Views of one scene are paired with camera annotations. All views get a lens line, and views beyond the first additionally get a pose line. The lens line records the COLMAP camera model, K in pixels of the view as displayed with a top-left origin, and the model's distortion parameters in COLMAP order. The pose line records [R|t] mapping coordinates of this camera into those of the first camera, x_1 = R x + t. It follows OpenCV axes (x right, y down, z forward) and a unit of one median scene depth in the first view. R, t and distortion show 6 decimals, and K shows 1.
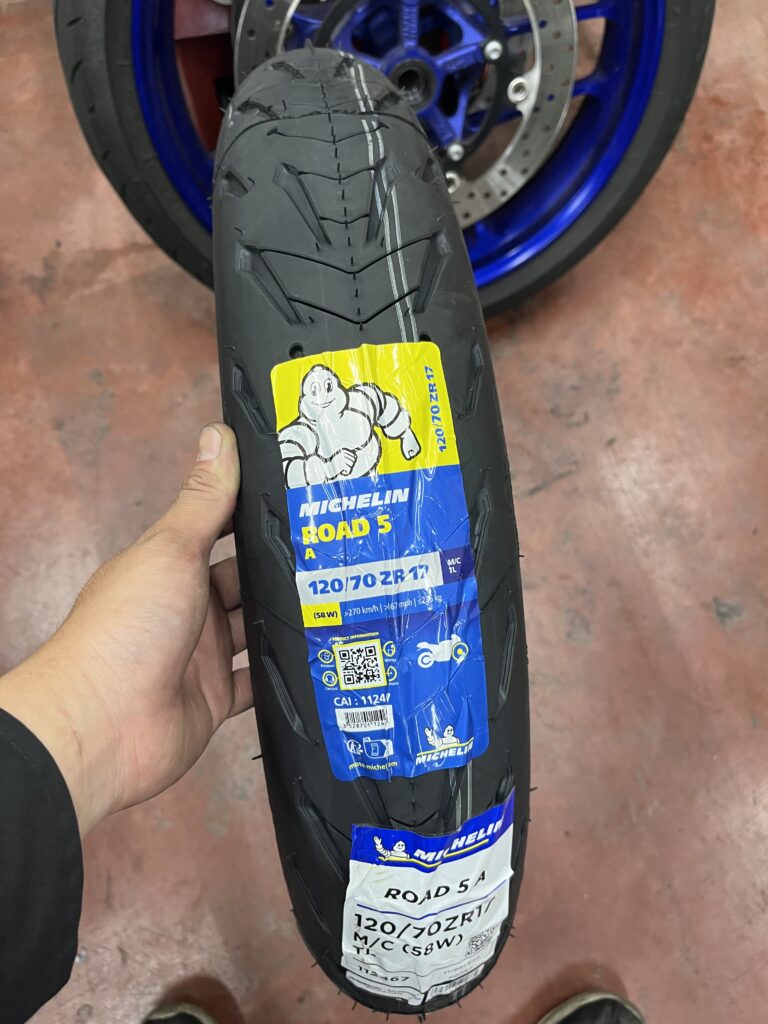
lens RADIAL K [[784.8, 0, 387.4], [0, 784.8, 511.0], [0, 0, 1]] dist [0.033205, -0.040945]
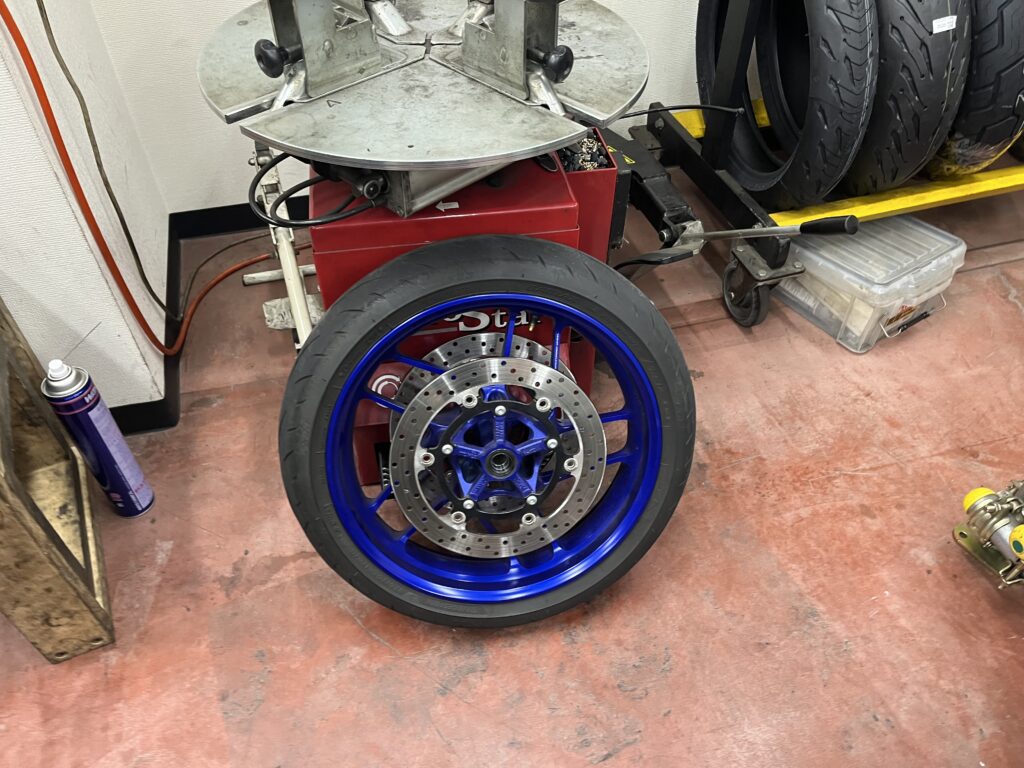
lens RADIAL K [[784.8, 0, 508.2], [0, 784.8, 375.9], [0, 0, 1]] dist [0.033205, -0.040945]
pose [[0.999905, 0.000105, -0.013791, 0.048859], [-0.006756, 0.875485, -0.483199, 0.045972], [0.012023, 0.483246, 0.875402, -0.329021]]
